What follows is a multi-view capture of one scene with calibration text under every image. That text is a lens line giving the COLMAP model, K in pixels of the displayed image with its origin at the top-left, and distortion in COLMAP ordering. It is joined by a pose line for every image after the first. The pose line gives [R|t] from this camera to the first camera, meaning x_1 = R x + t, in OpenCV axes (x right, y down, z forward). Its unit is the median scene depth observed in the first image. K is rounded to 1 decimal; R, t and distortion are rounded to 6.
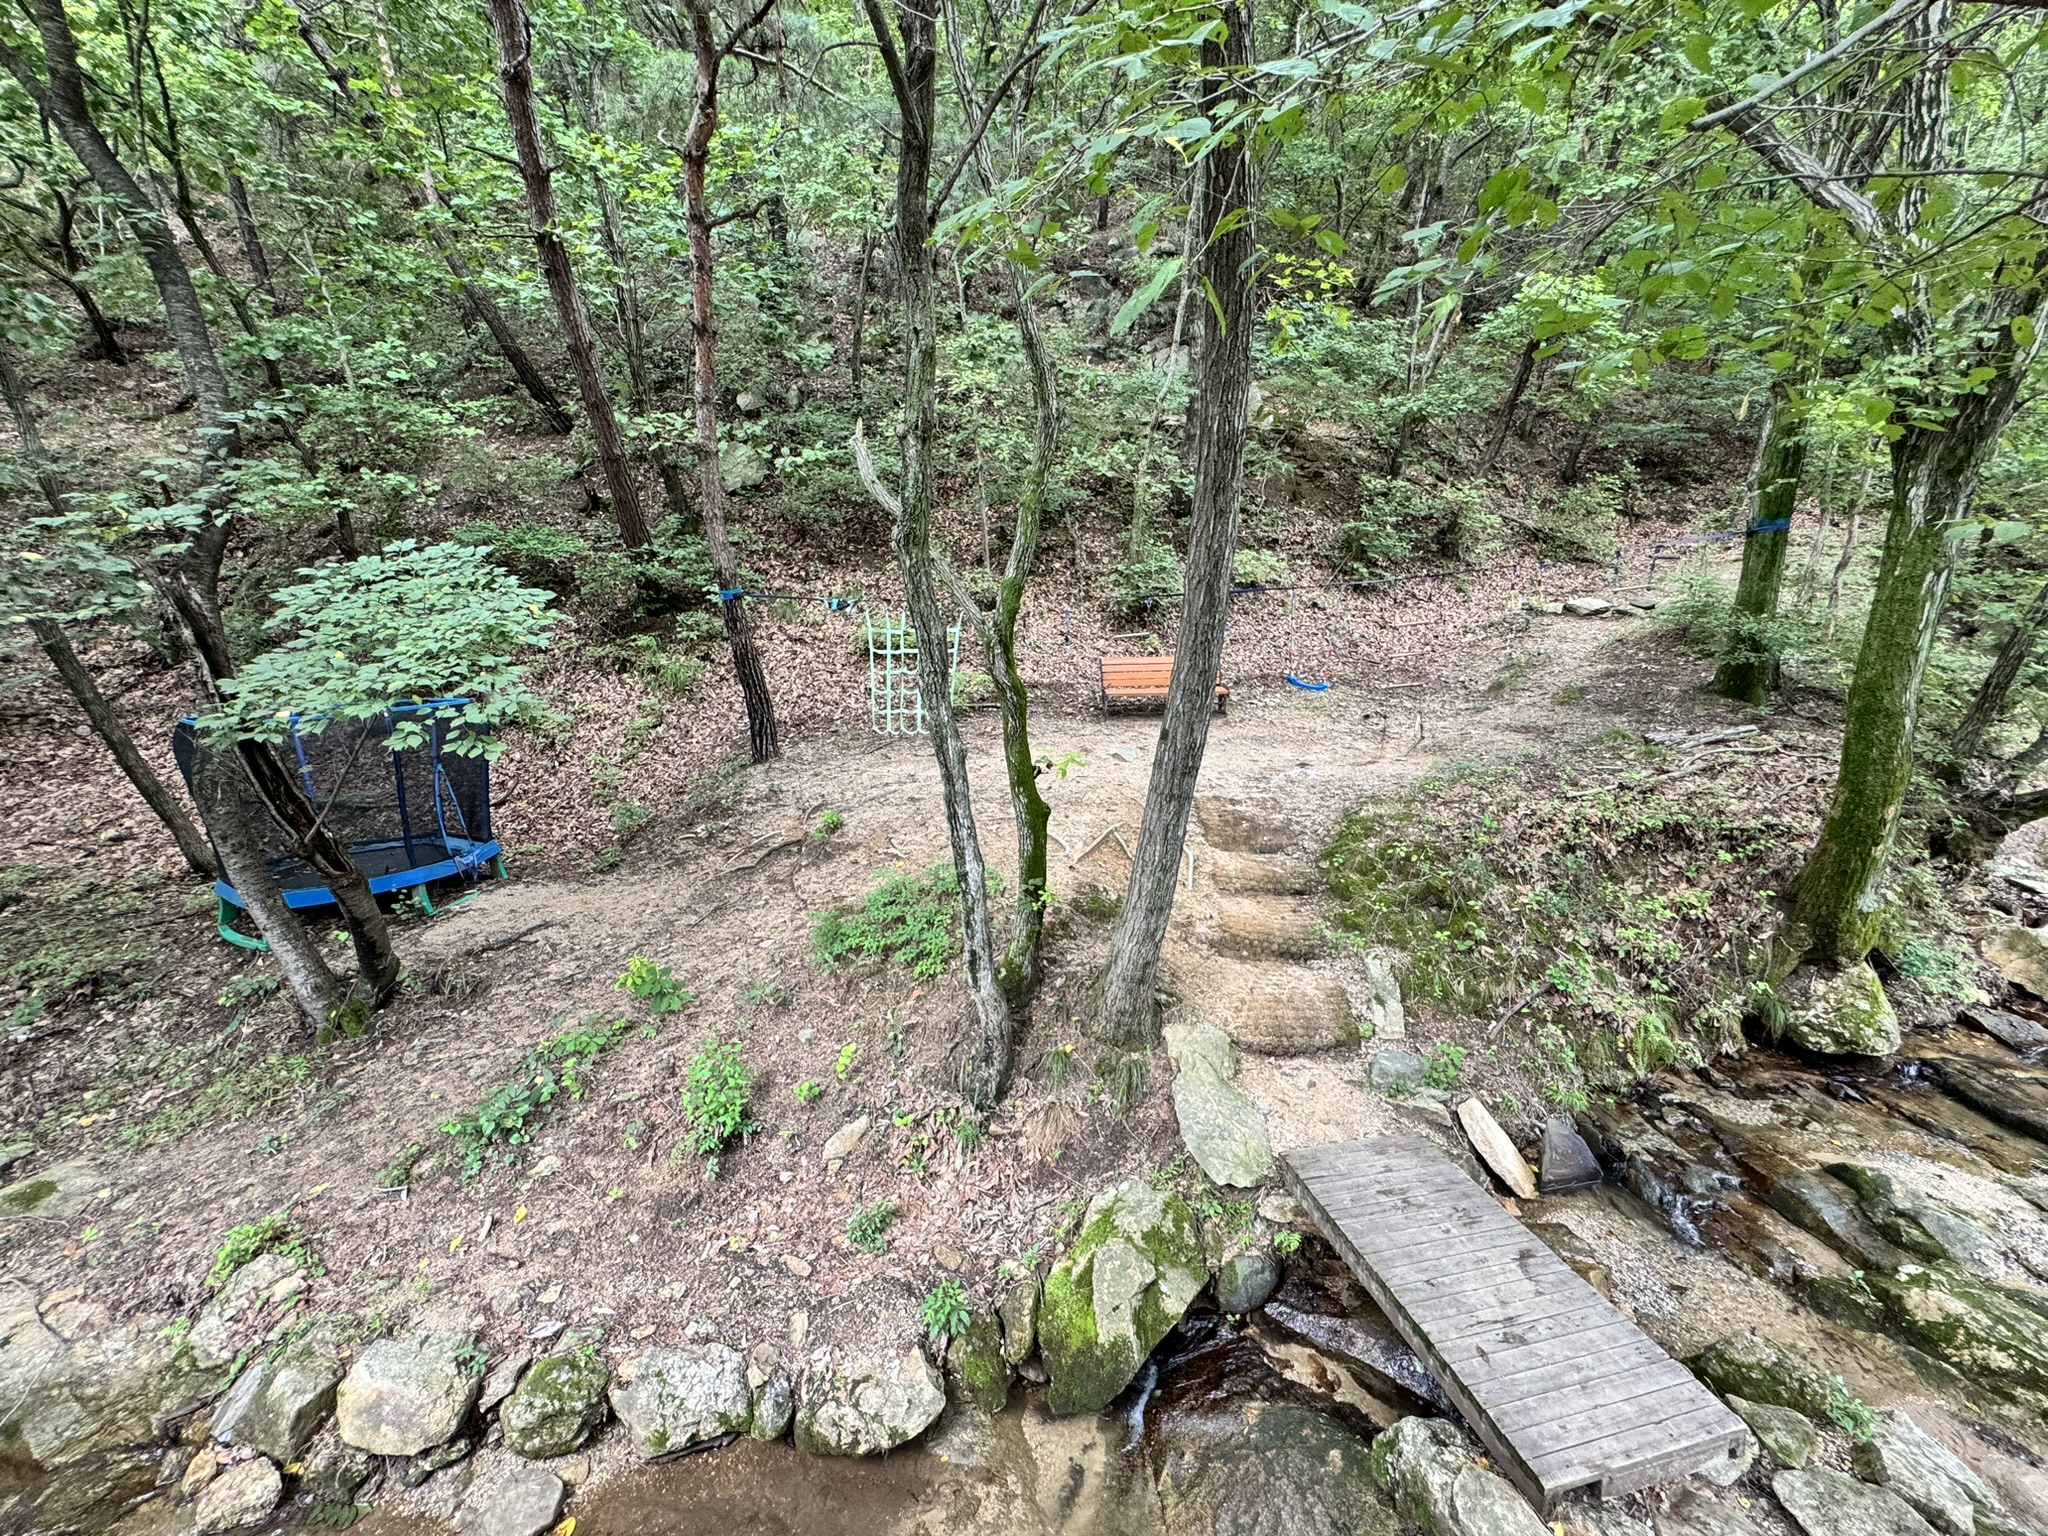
lens RADIAL K [[816.1, 0, 1024.0], [0, 816.1, 768.0], [0, 0, 1]] dist [-0.001106, -0.000001]
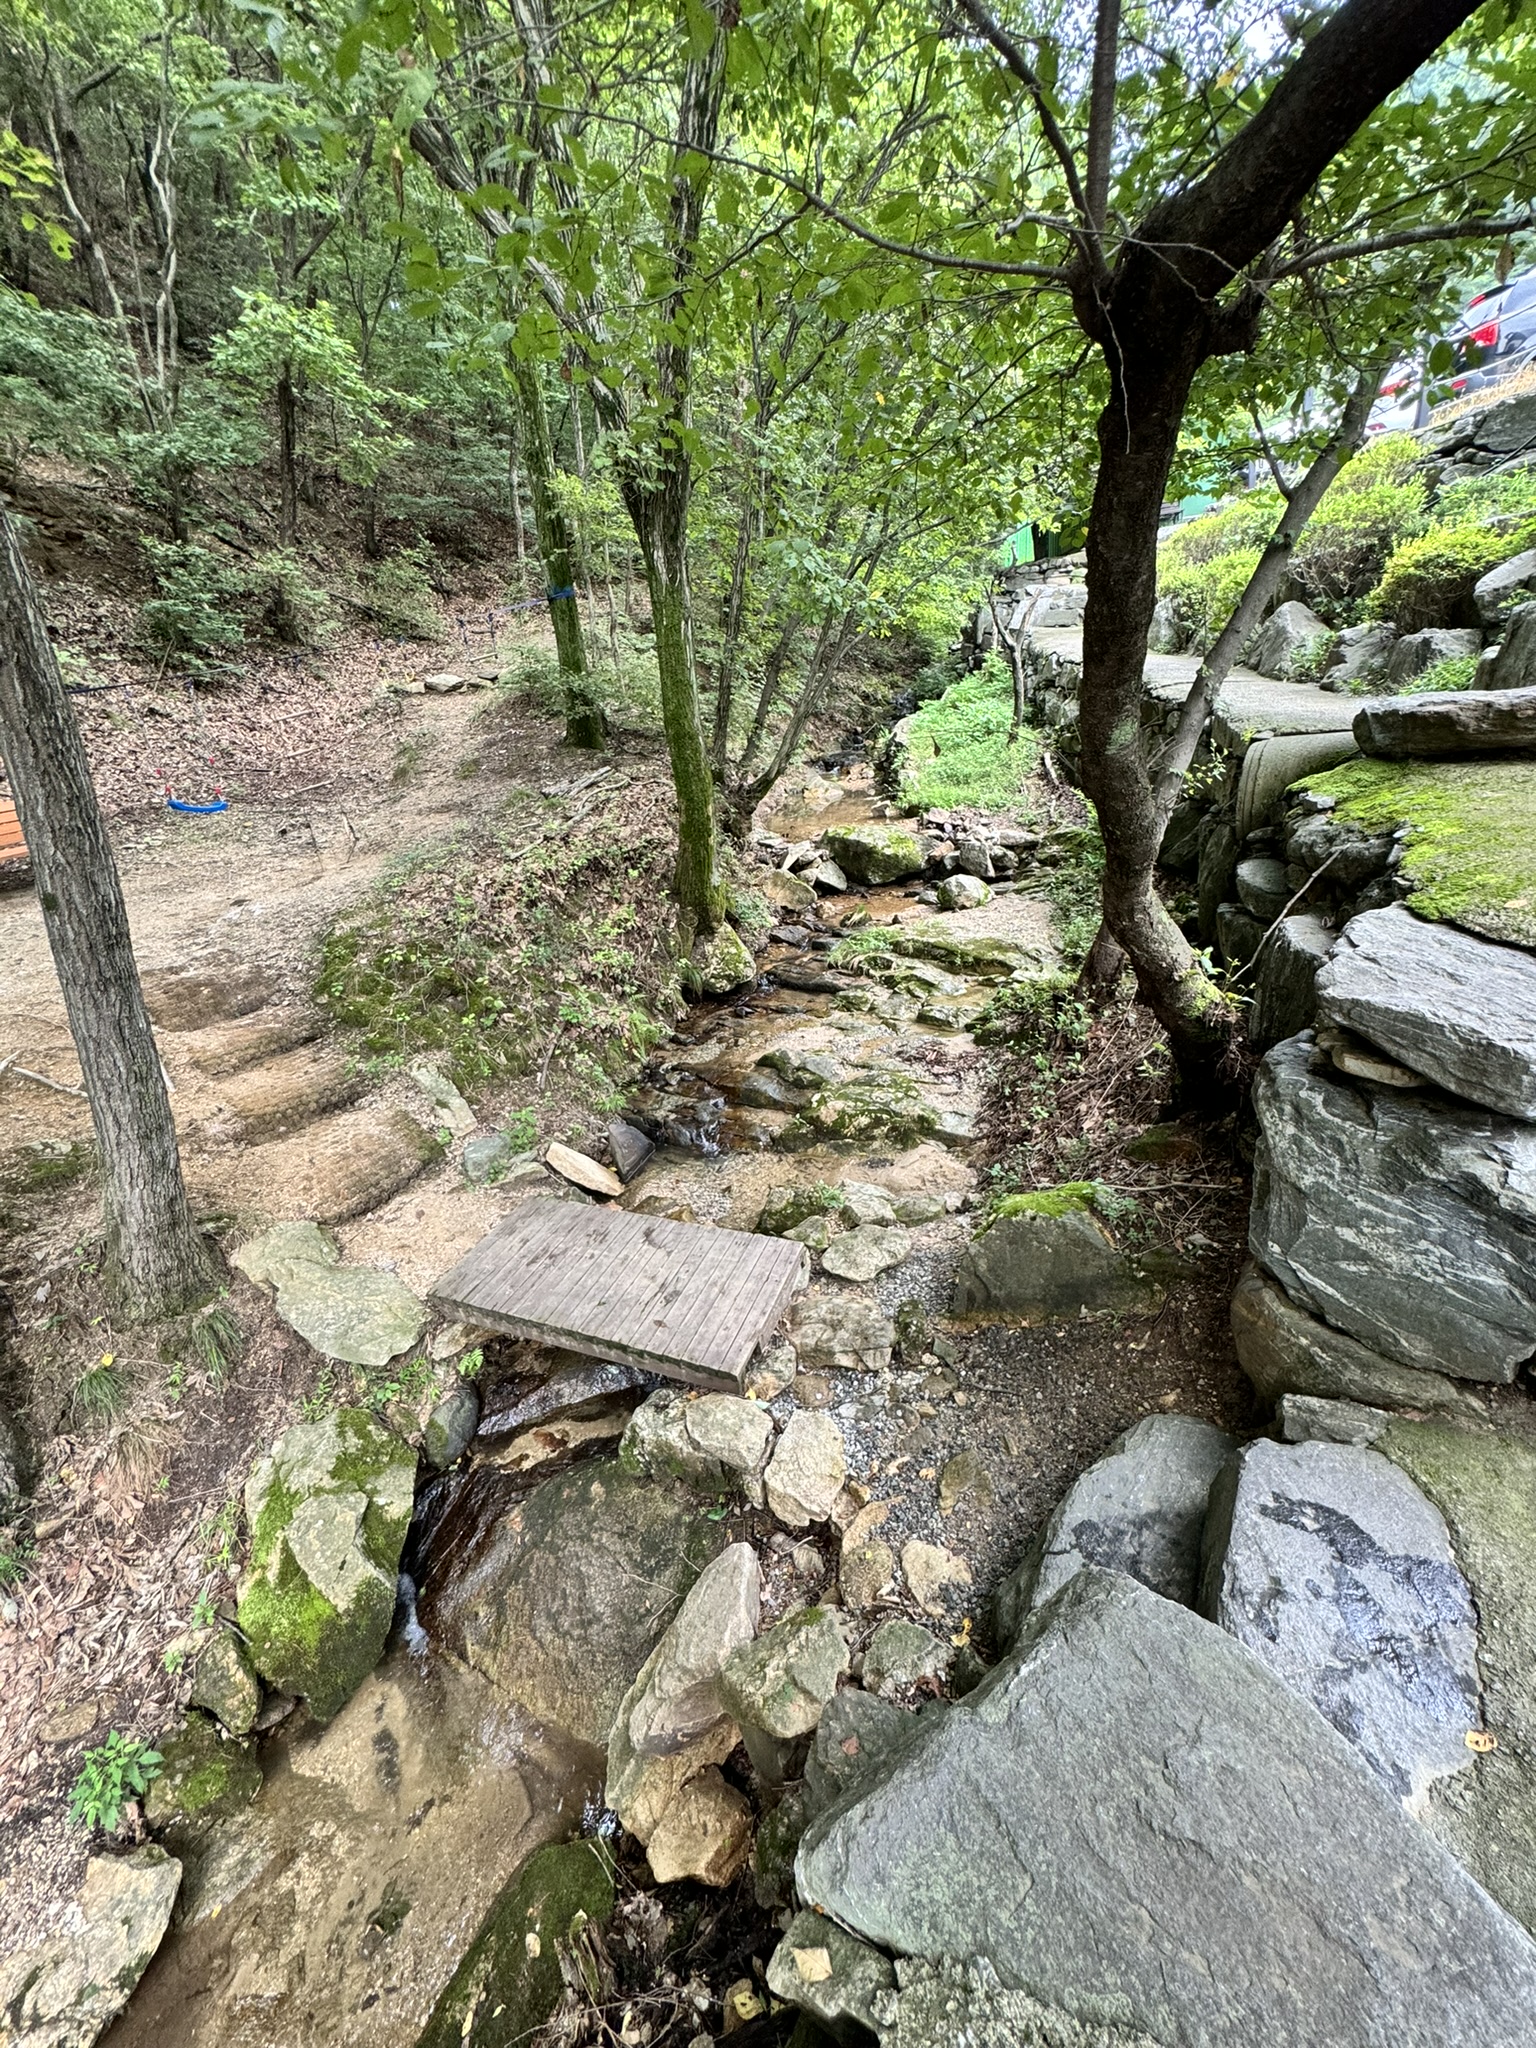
lens RADIAL K [[816.1, 0, 768.0], [0, 816.1, 1024.0], [0, 0, 1]] dist [-0.001106, -0.000001]
pose [[0.561917, -0.390110, 0.729427, -0.023967], [0.255621, 0.920541, 0.295403, 0.004246], [-0.786706, 0.020465, 0.616988, 0.073869]]
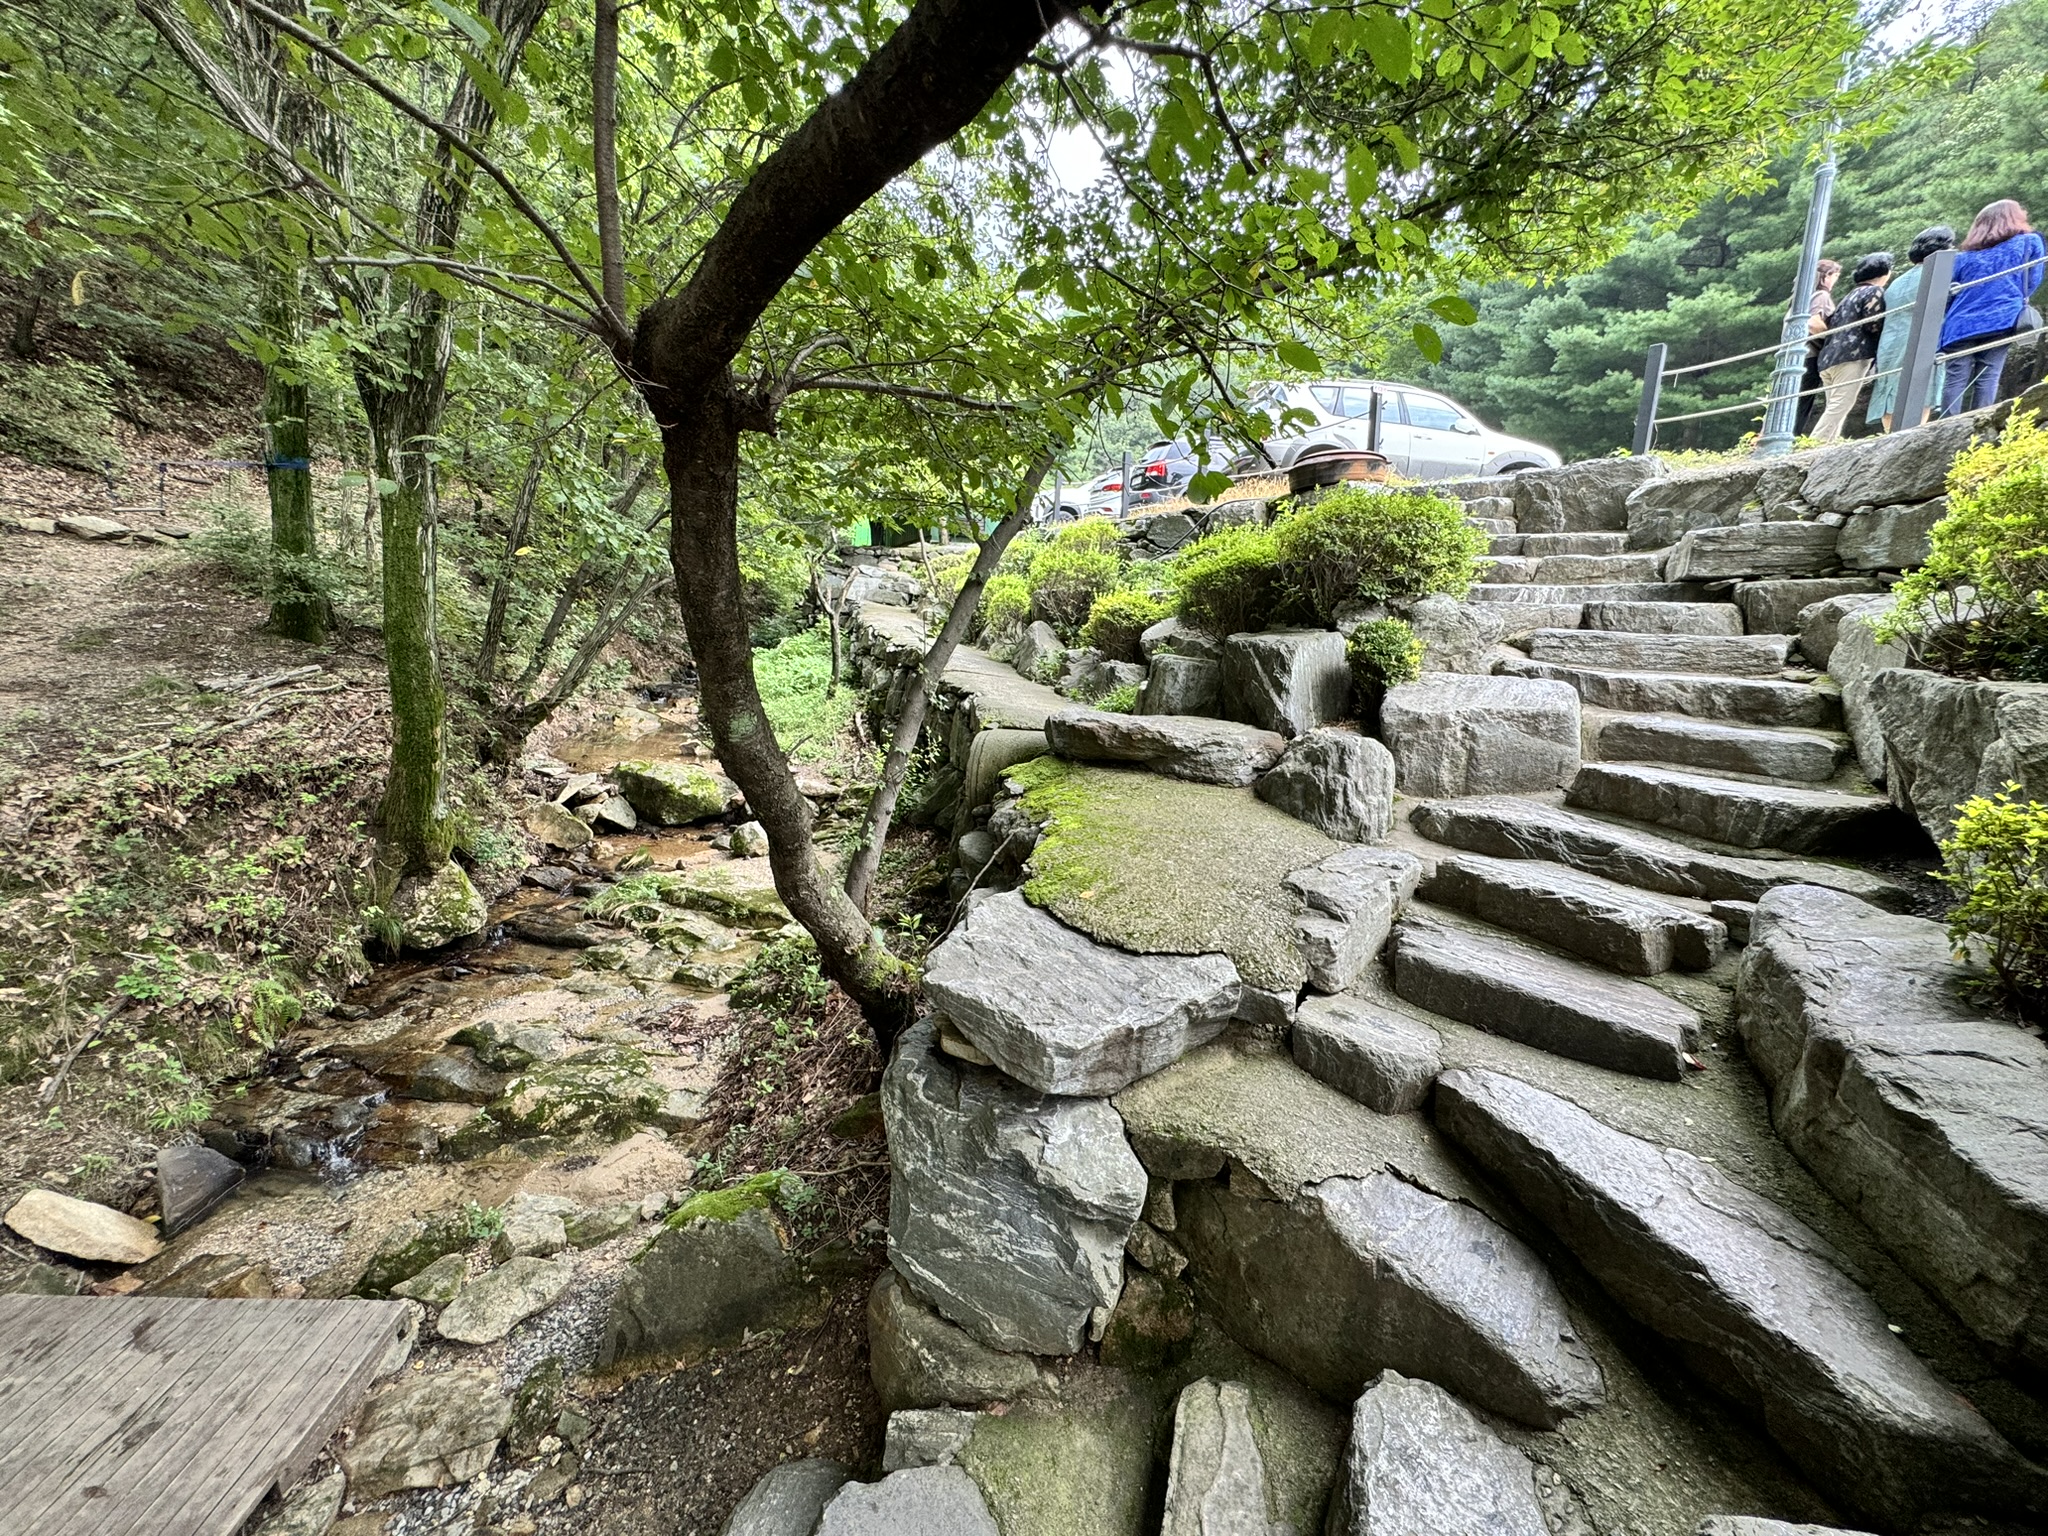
lens RADIAL K [[816.1, 0, 1024.0], [0, 816.1, 768.0], [0, 0, 1]] dist [-0.001106, -0.000001]
pose [[0.158037, -0.174476, 0.971896, 0.037826], [0.106759, 0.981515, 0.158843, 0.007483], [-0.981645, 0.078655, 0.173742, -0.031624]]
